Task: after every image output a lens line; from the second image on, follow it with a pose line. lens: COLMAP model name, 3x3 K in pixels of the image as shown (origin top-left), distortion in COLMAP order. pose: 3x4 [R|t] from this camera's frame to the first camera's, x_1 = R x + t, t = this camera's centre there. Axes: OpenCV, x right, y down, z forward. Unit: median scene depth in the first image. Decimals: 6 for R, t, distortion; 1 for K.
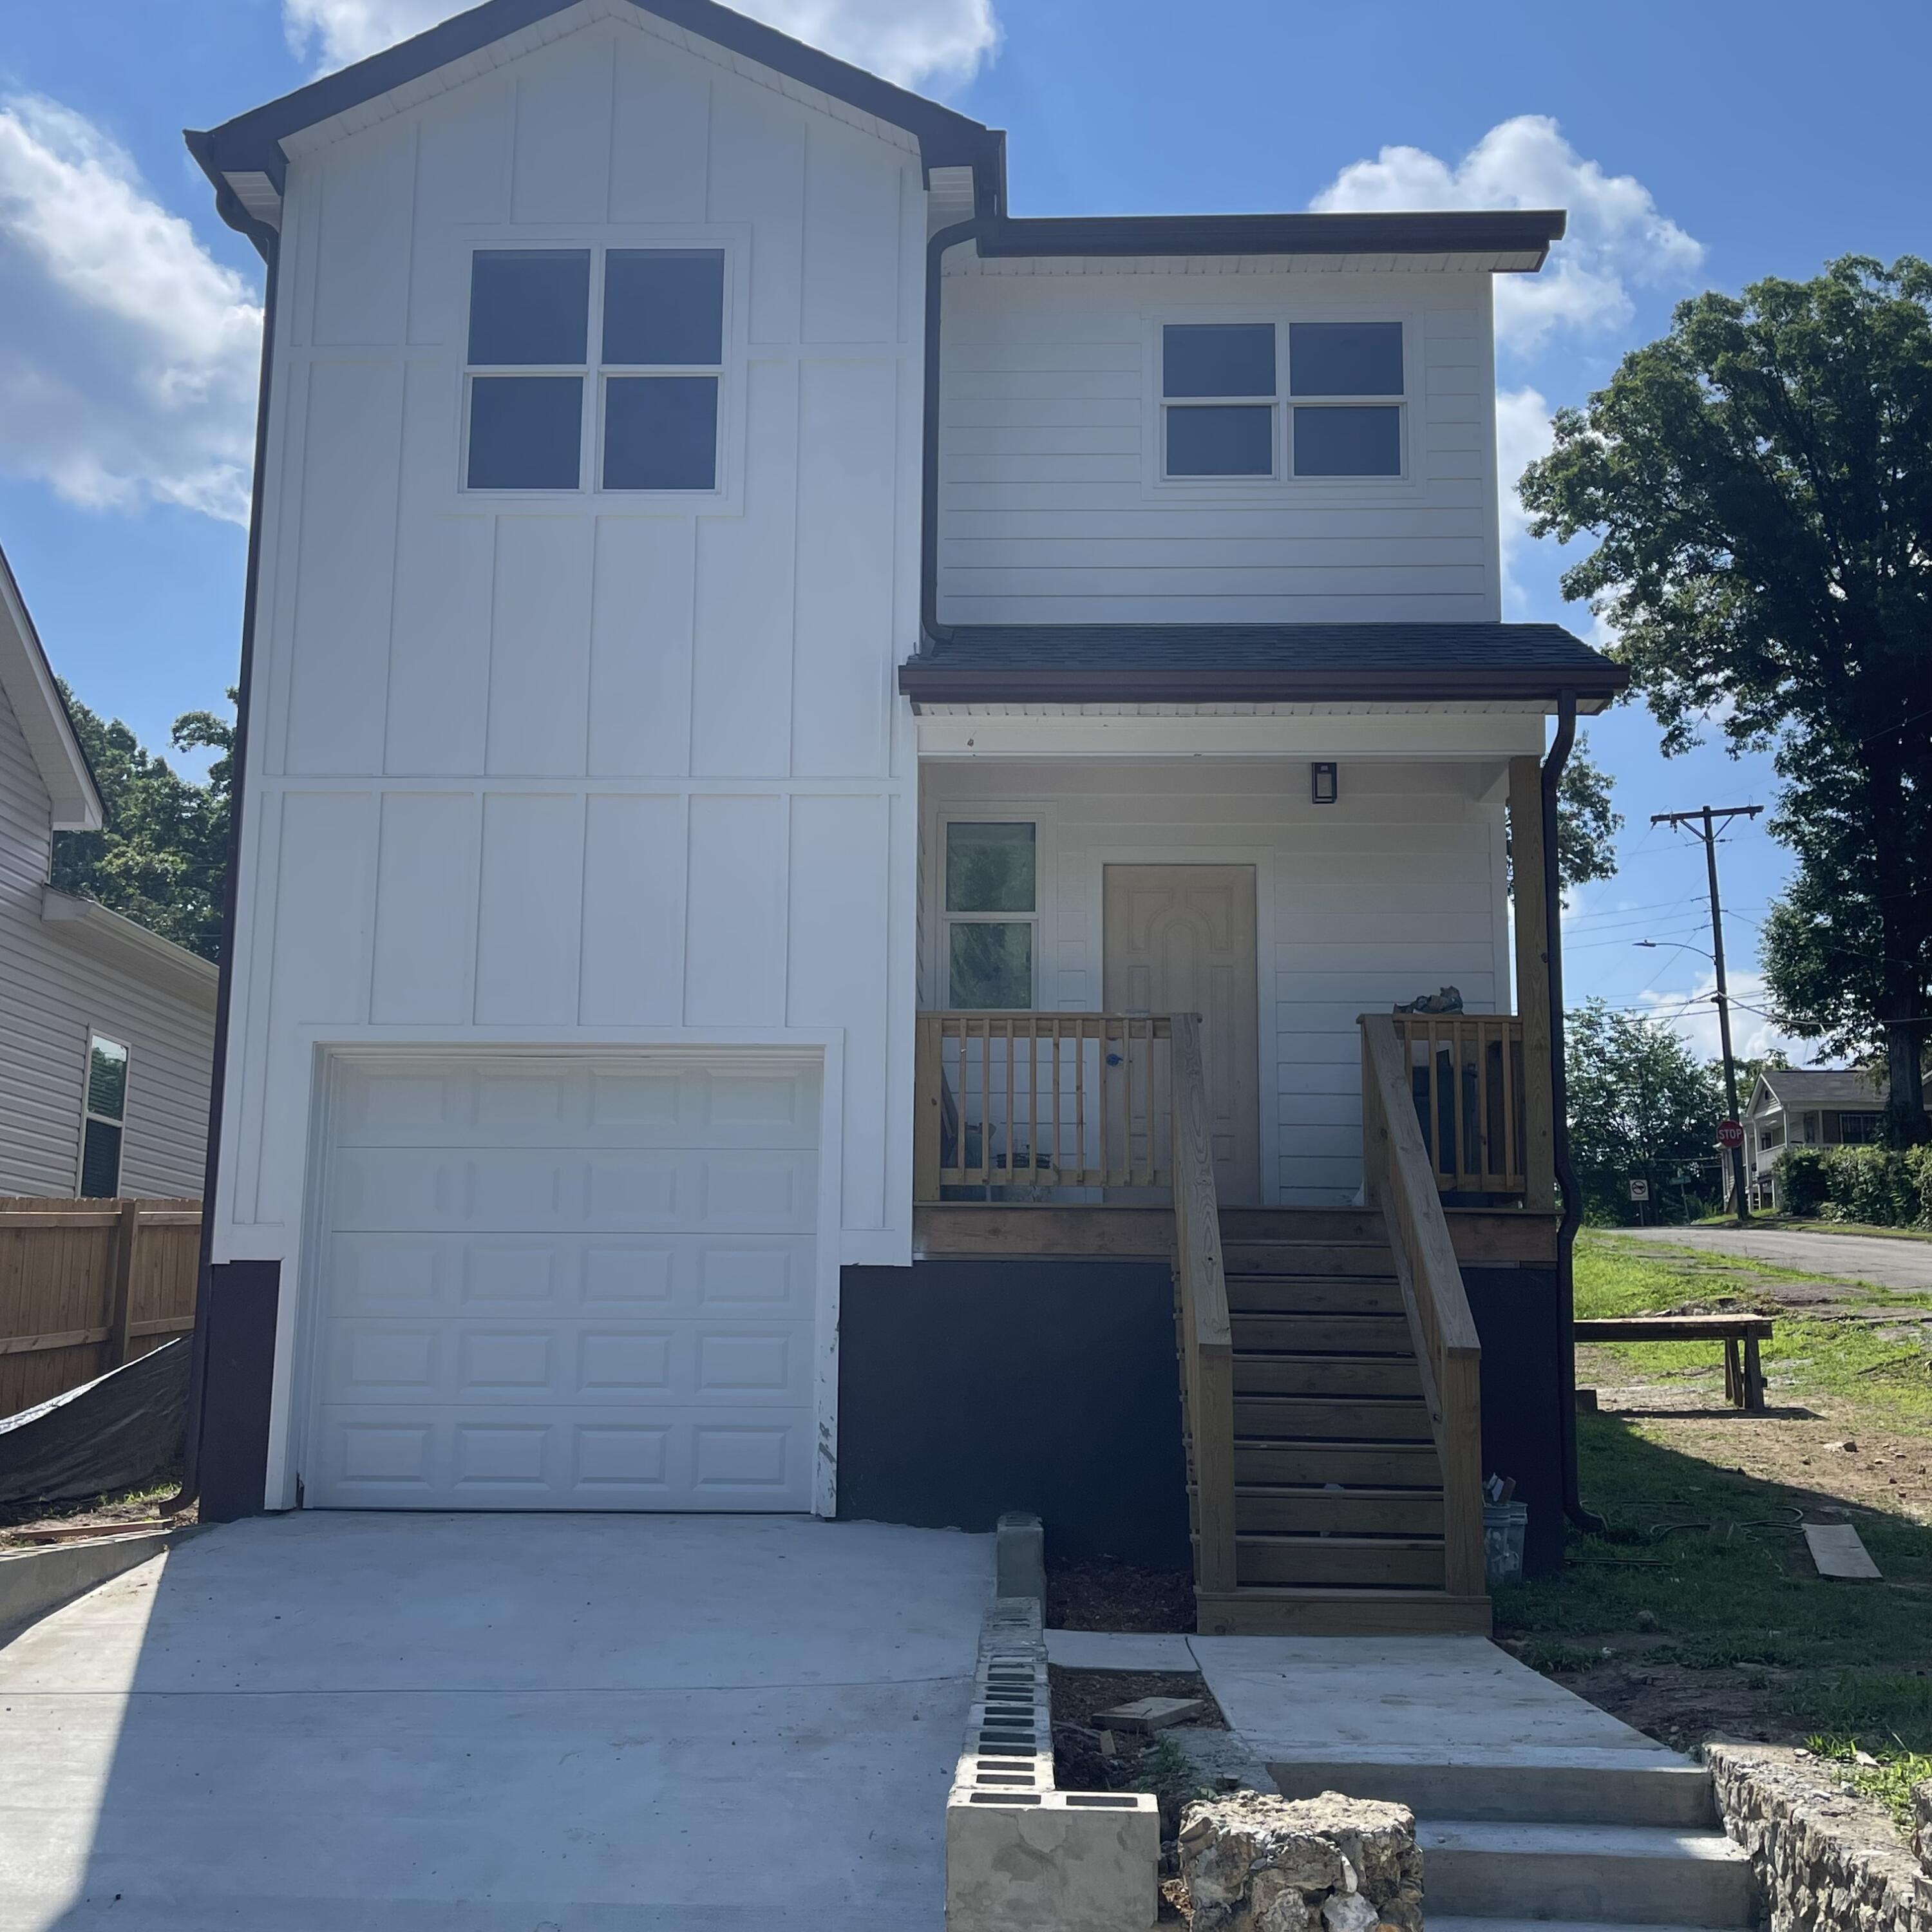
lens RADIAL K [[2314.5, 0, 966.0], [0, 2314.5, 966.0], [0, 0, 1]] dist [0.186199, -0.566404]
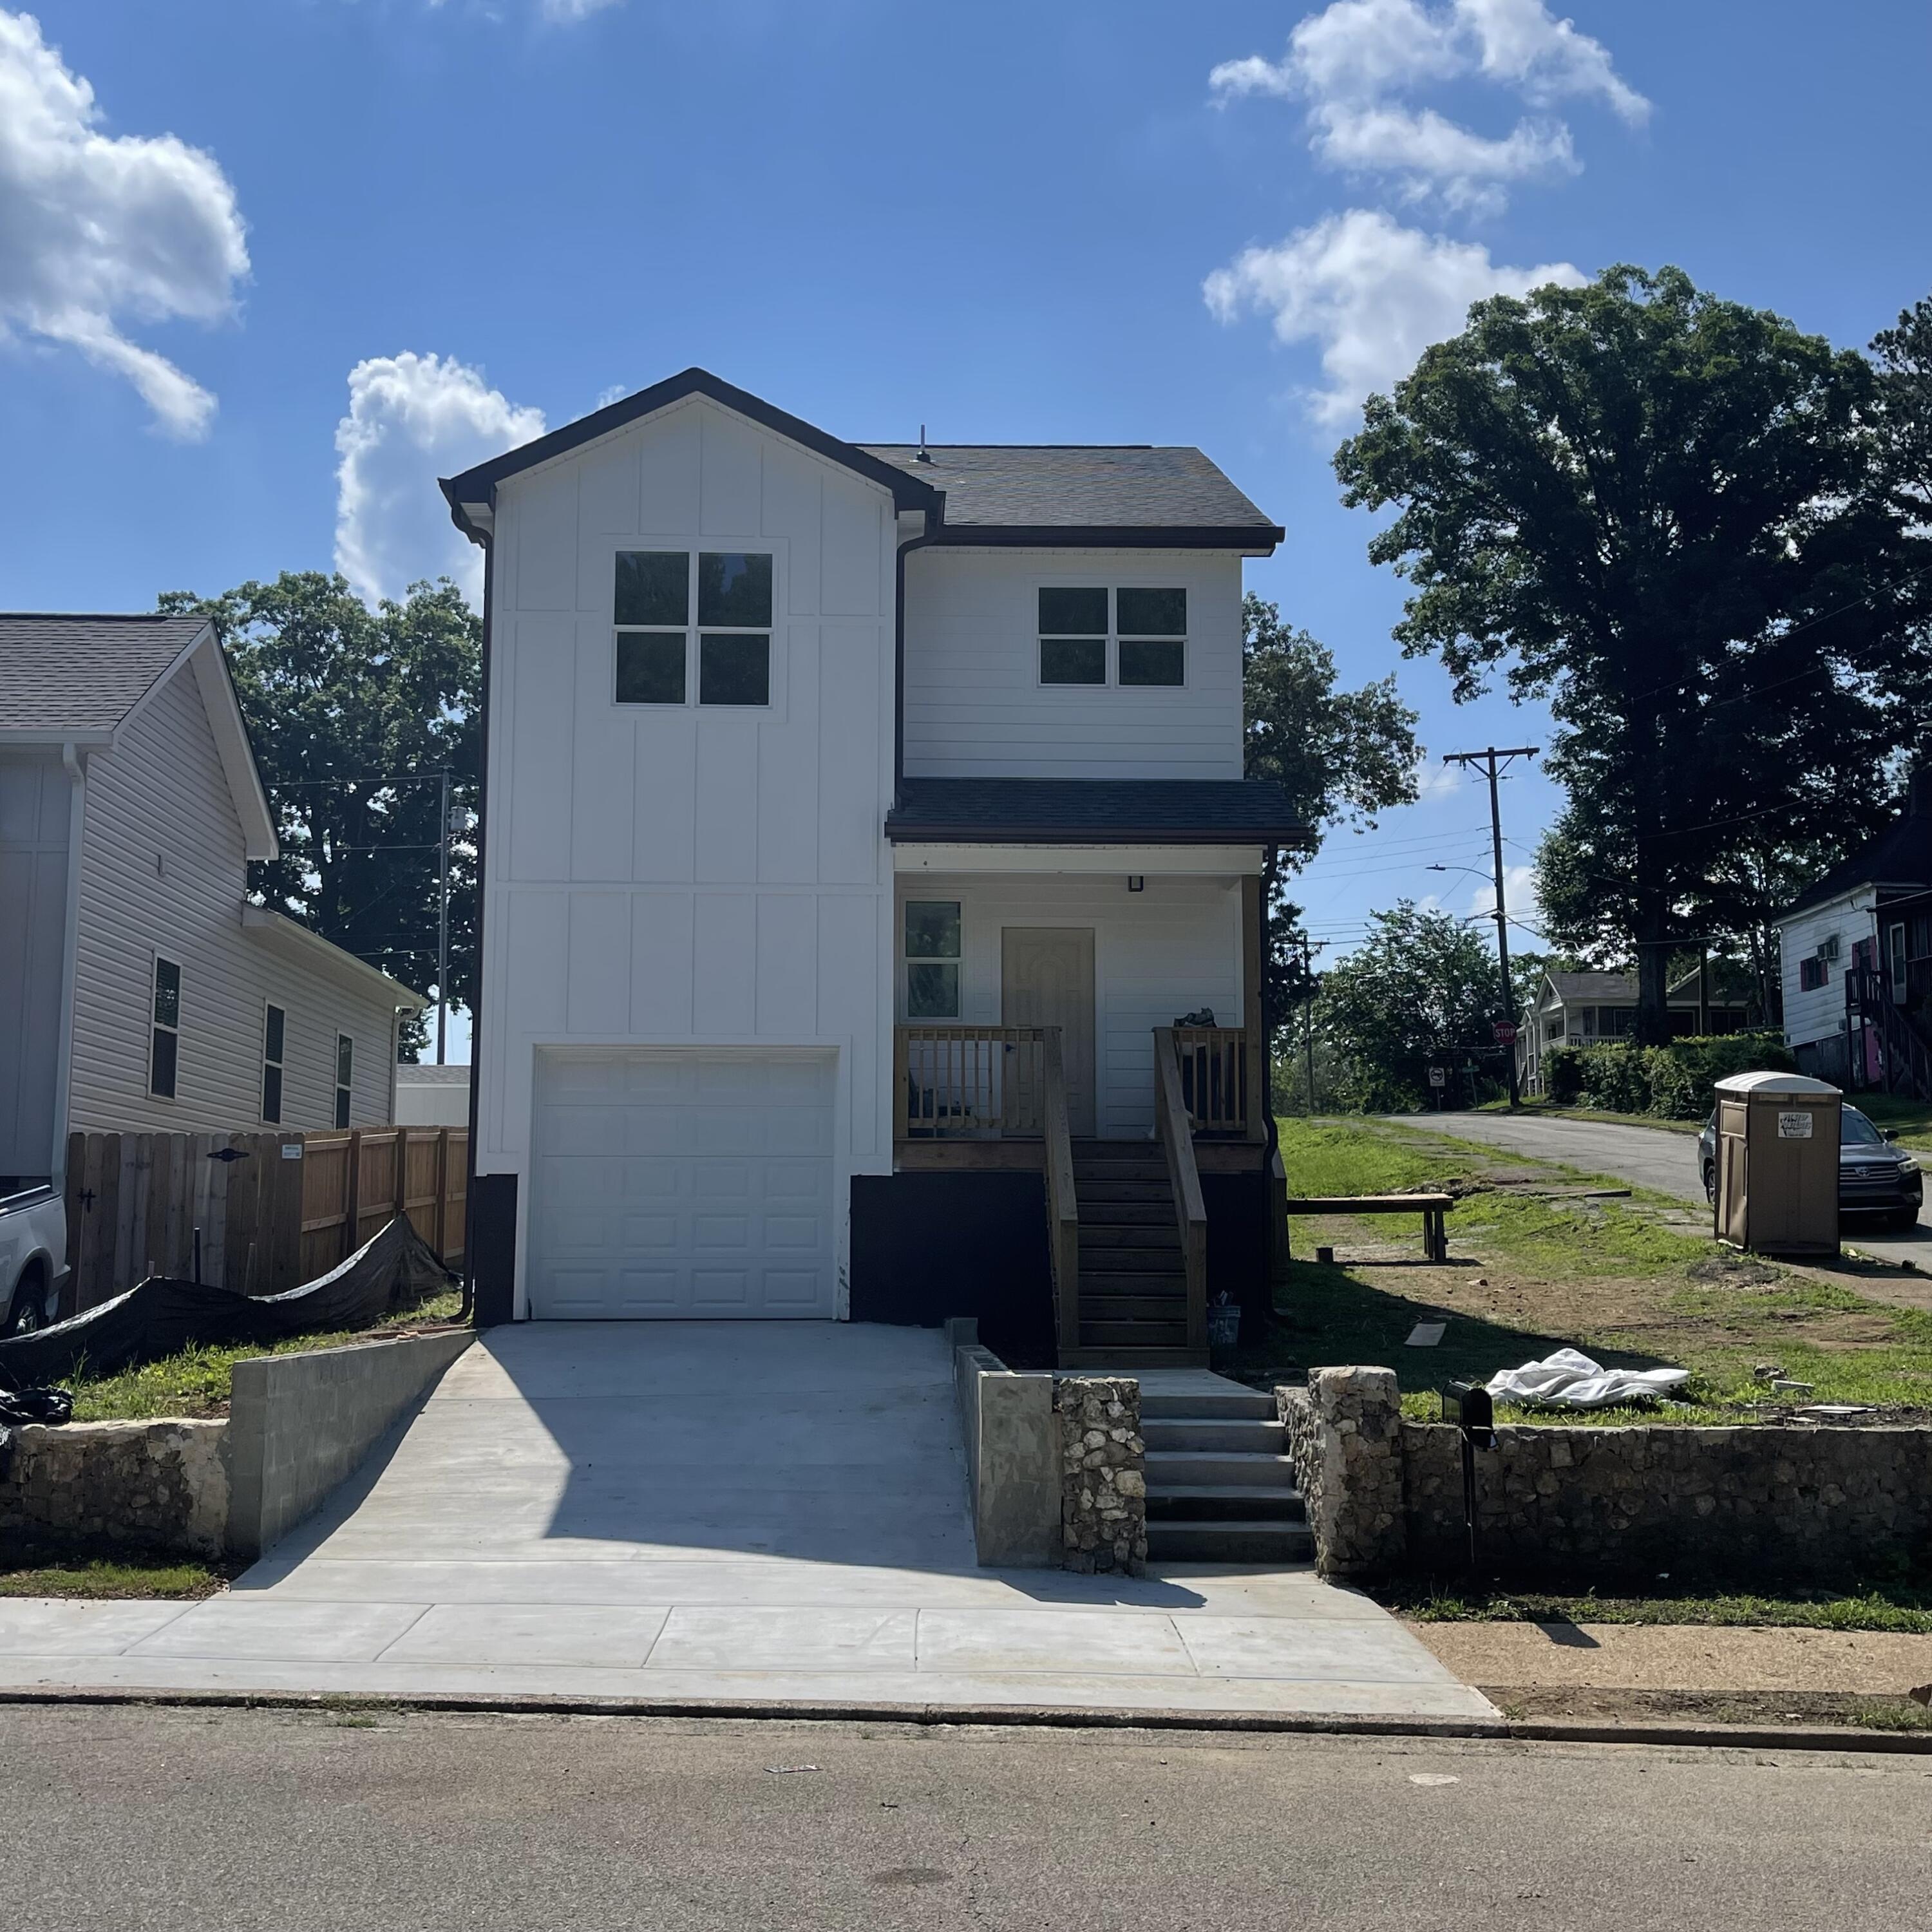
lens RADIAL K [[2229.7, 0, 966.0], [0, 2229.7, 966.0], [0, 0, 1]] dist [0.315924, -1.577487]
pose [[0.998007, 0.000583, 0.063102, -0.012722], [-0.003732, 0.998752, 0.049799, -0.018595], [-0.062994, -0.049935, 0.996764, -0.110845]]
